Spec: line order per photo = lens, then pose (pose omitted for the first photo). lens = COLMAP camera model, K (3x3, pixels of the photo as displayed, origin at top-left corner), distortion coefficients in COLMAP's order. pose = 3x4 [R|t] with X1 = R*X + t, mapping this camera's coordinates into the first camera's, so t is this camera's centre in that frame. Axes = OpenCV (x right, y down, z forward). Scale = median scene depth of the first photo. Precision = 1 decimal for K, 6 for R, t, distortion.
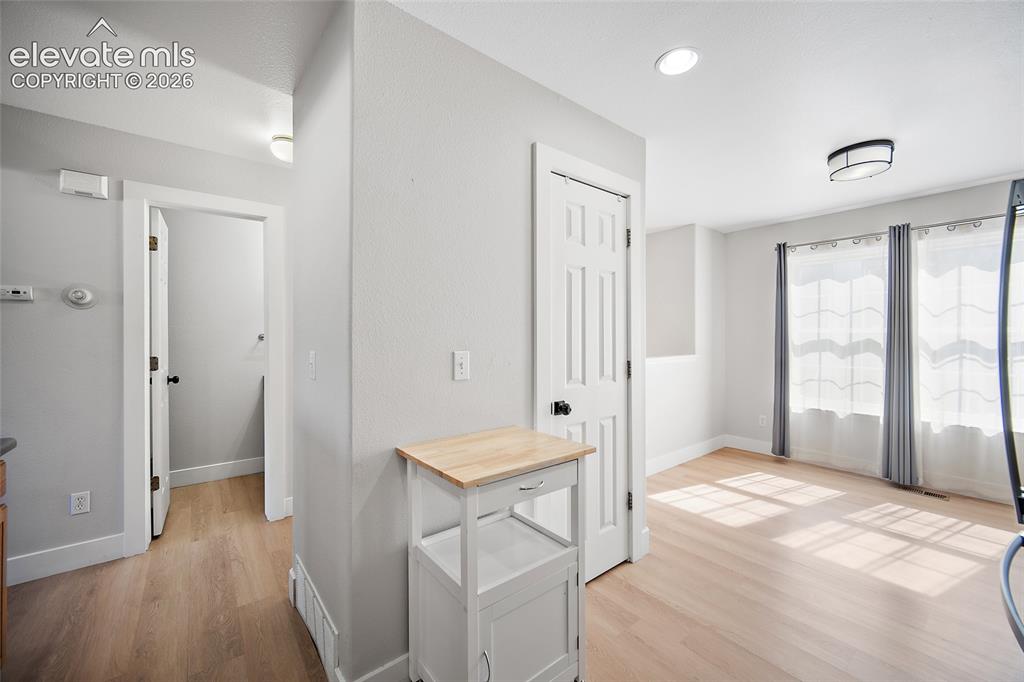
lens RADIAL K [[400.6, 0, 515.9], [0, 400.6, 338.5], [0, 0, 1]] dist [-0.003081, 0.000339]
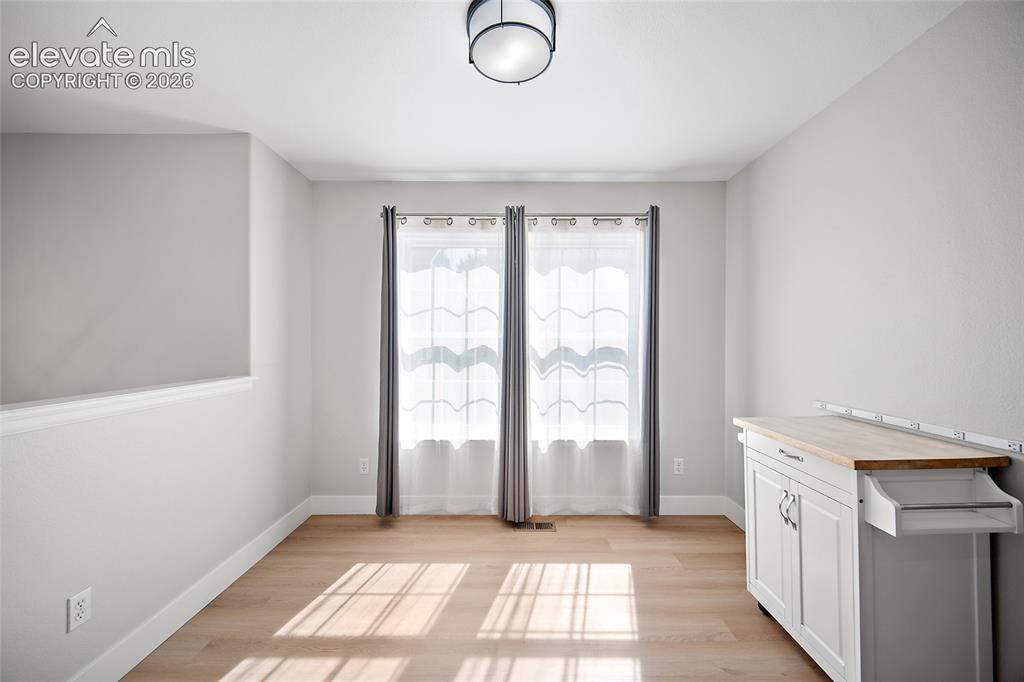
lens RADIAL K [[455.2, 0, 535.4], [0, 455.2, 336.1], [0, 0, 1]] dist [0.000632, -0.000126]
pose [[0.620012, 0.008739, 0.784543, 0.229432], [0.003898, 0.999891, -0.014218, -0.004890], [-0.784582, 0.011874, 0.619911, 0.352886]]
